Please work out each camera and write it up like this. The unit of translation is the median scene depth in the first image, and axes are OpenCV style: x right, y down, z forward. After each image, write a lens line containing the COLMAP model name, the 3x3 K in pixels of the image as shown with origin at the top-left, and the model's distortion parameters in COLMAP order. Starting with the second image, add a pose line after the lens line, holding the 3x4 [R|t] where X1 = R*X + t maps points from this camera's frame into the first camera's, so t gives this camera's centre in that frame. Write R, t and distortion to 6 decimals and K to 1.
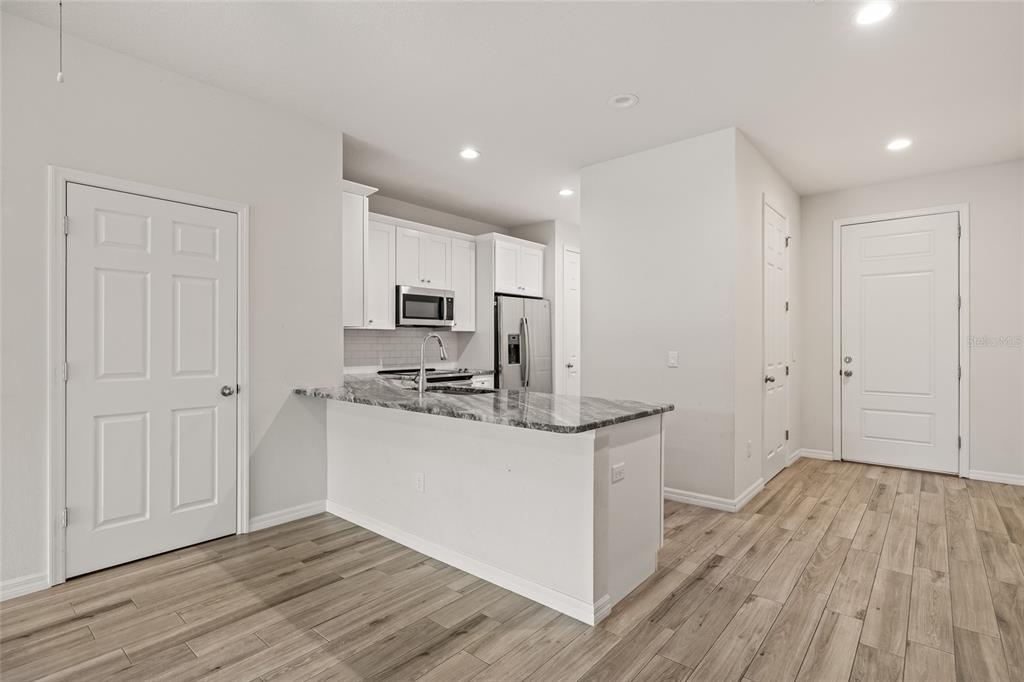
lens RADIAL K [[496.1, 0, 512.0], [0, 496.1, 341.0], [0, 0, 1]] dist [0.000414, -0.000334]
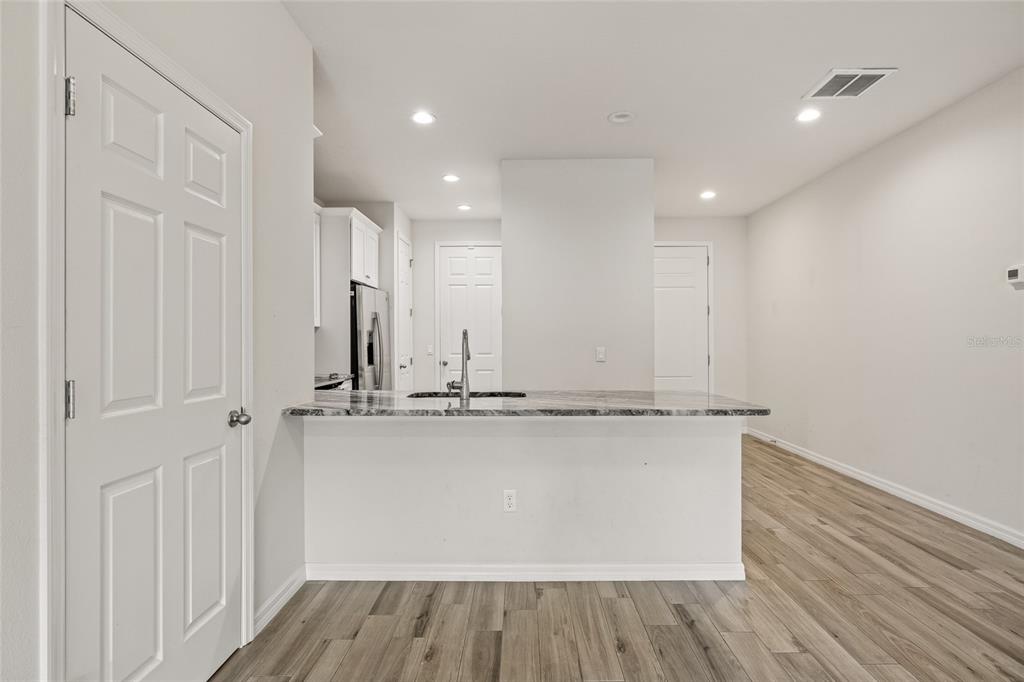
lens RADIAL K [[533.1, 0, 518.2], [0, 533.1, 338.4], [0, 0, 1]] dist [0.000741, 0.000093]
pose [[0.765101, -0.001585, 0.643909, -0.739846], [0.003412, 0.999993, -0.001592, 0.003053], [-0.643902, 0.003415, 0.765101, 0.266936]]
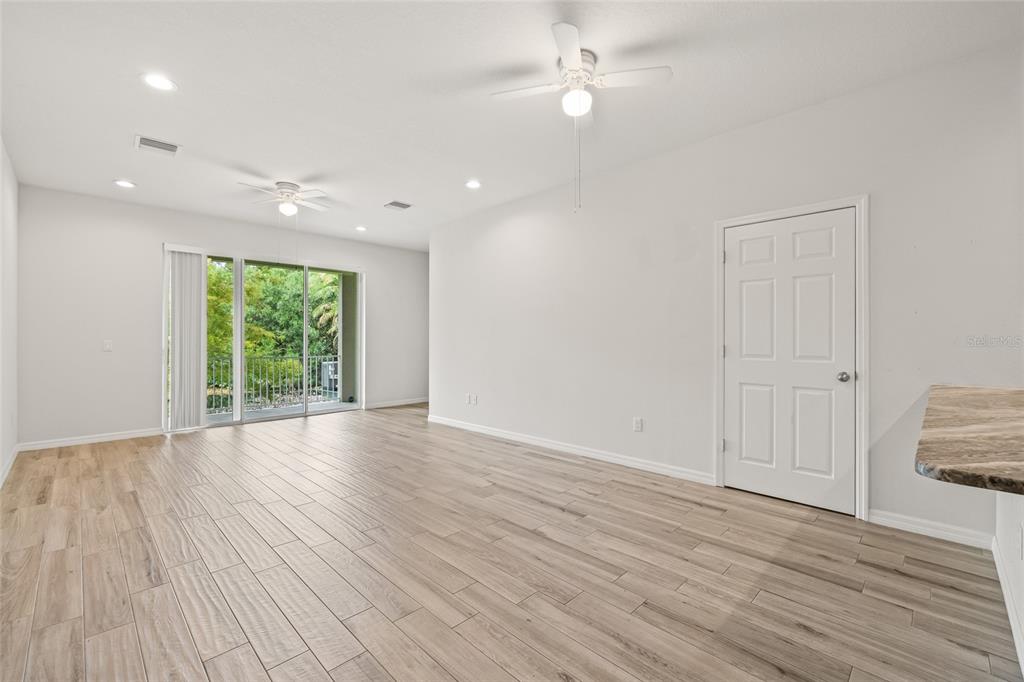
lens RADIAL K [[432.5, 0, 507.5], [0, 432.5, 338.7], [0, 0, 1]] dist [0.000184, 0.001066]
pose [[-0.081650, -0.000305, -0.996661, 0.412401], [0.002377, 0.999997, -0.000501, 0.018026], [0.996658, -0.002410, -0.081649, 0.363534]]
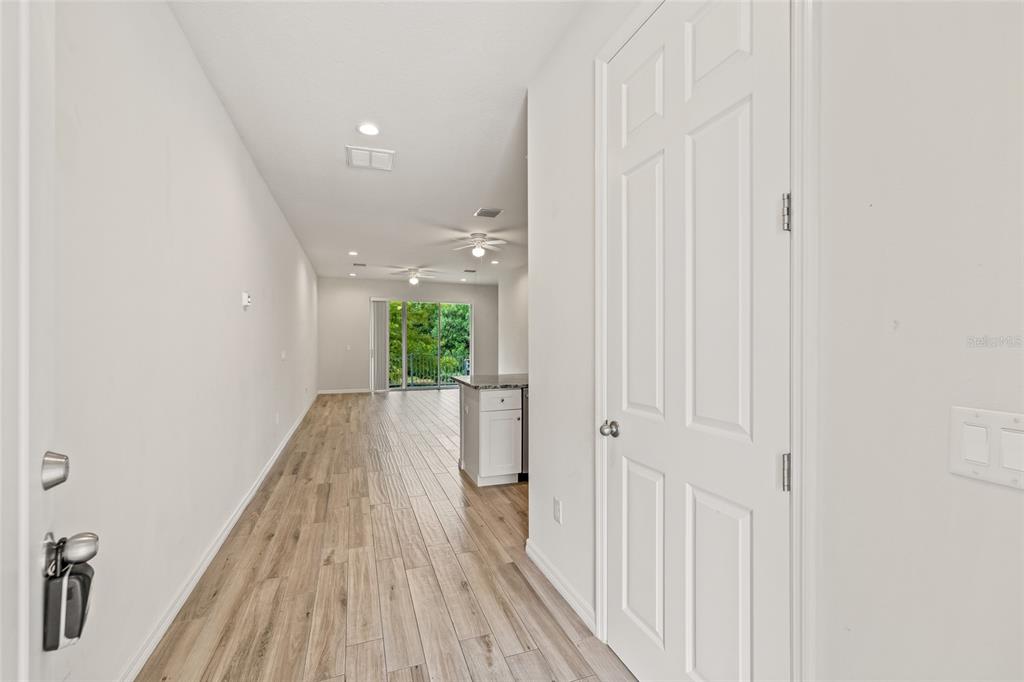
lens RADIAL K [[432.5, 0, 507.5], [0, 432.5, 338.7], [0, 0, 1]] dist [0.000184, 0.001066]
pose [[-0.499096, -0.004535, -0.866535, 1.279211], [0.003024, 0.999971, -0.006975, -0.005827], [0.866542, -0.006102, -0.499068, 1.561562]]
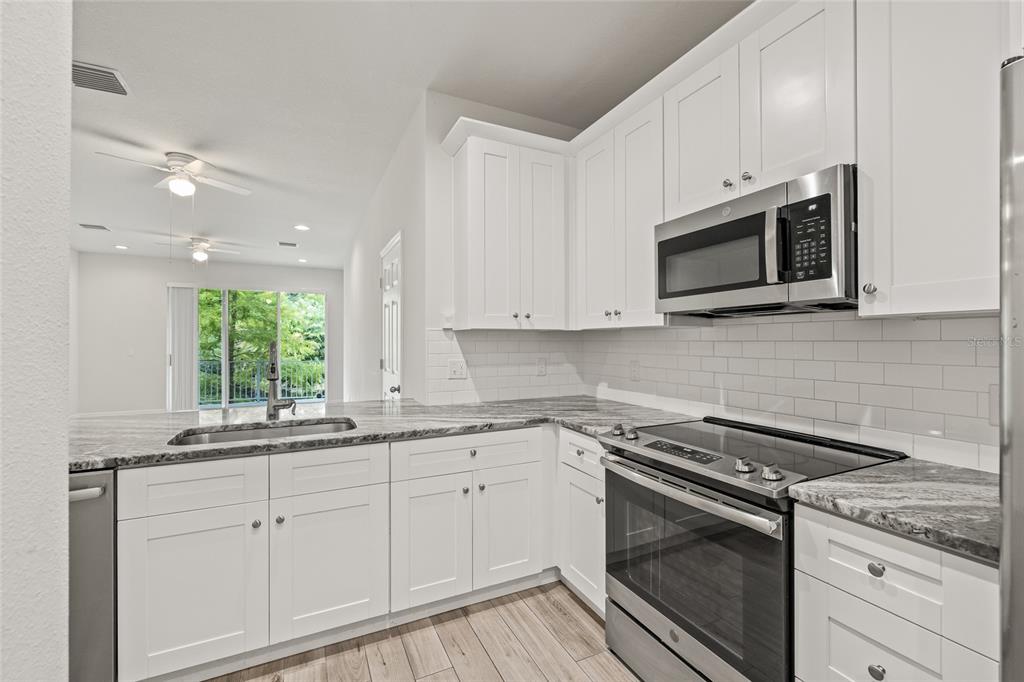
lens RADIAL K [[432.5, 0, 507.5], [0, 432.5, 338.7], [0, 0, 1]] dist [0.000184, 0.001066]
pose [[-0.407175, -0.009966, -0.913296, 0.292369], [-0.000178, 0.999941, -0.010832, -0.011663], [0.913350, -0.004248, -0.407153, 1.682870]]
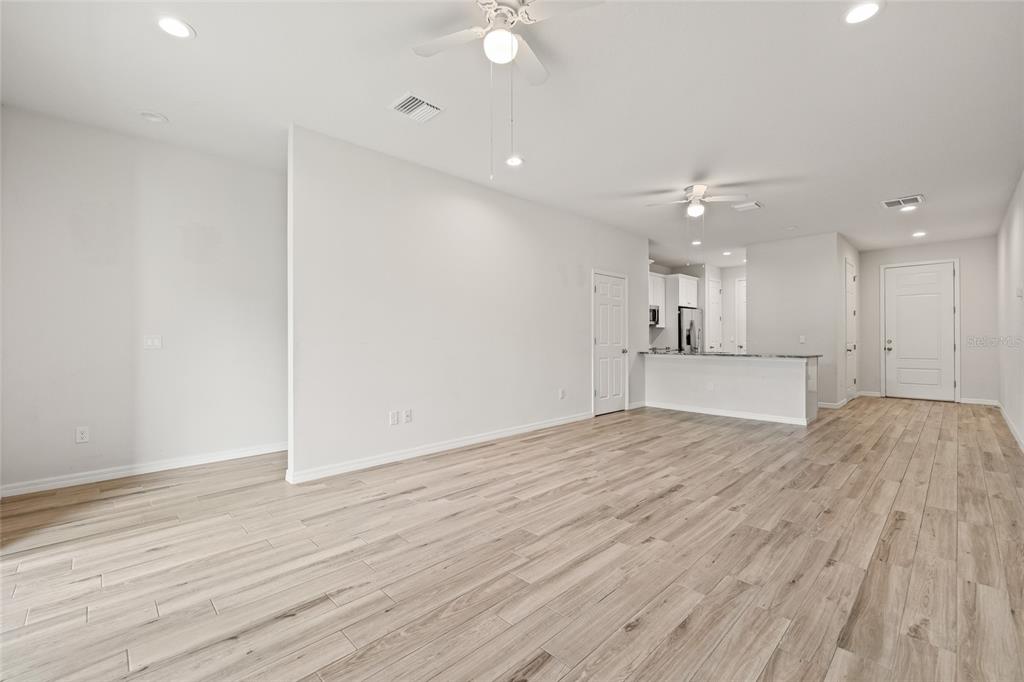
lens RADIAL K [[432.5, 0, 507.5], [0, 432.5, 338.7], [0, 0, 1]] dist [0.000184, 0.001066]
pose [[0.994928, -0.003808, -0.100515, -0.945637], [0.003871, 0.999992, 0.000429, 0.035614], [0.100513, -0.000816, 0.994935, -1.224667]]
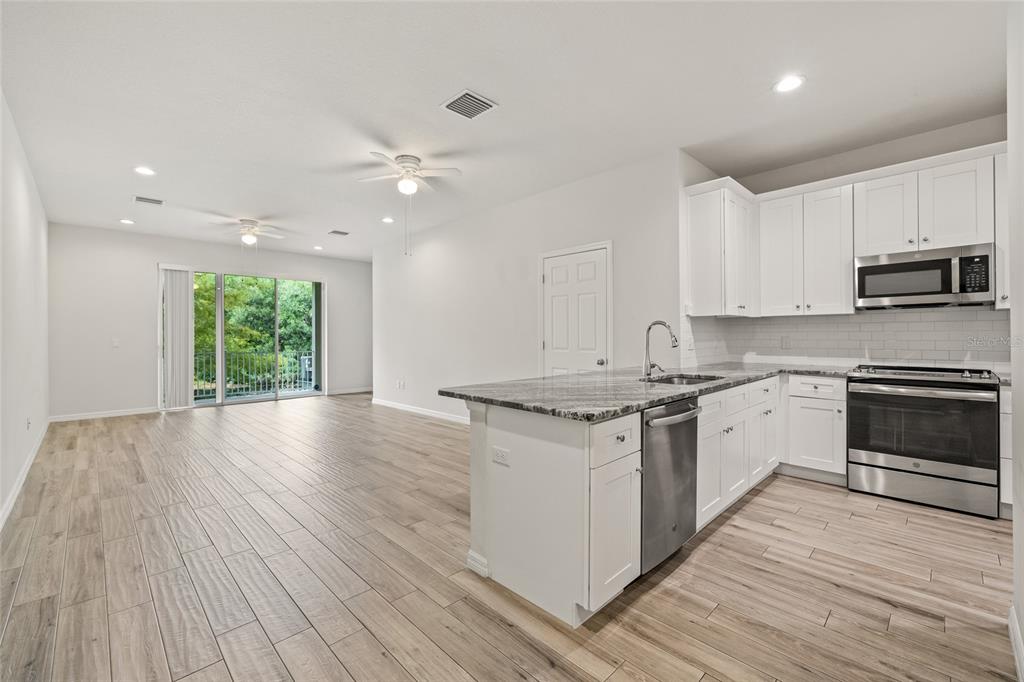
lens RADIAL K [[432.5, 0, 507.5], [0, 432.5, 338.7], [0, 0, 1]] dist [0.000184, 0.001066]
pose [[-0.097178, 0.006181, -0.995248, 0.830165], [0.004725, 0.999972, 0.005749, 0.016908], [0.995256, -0.004144, -0.097205, 0.842114]]
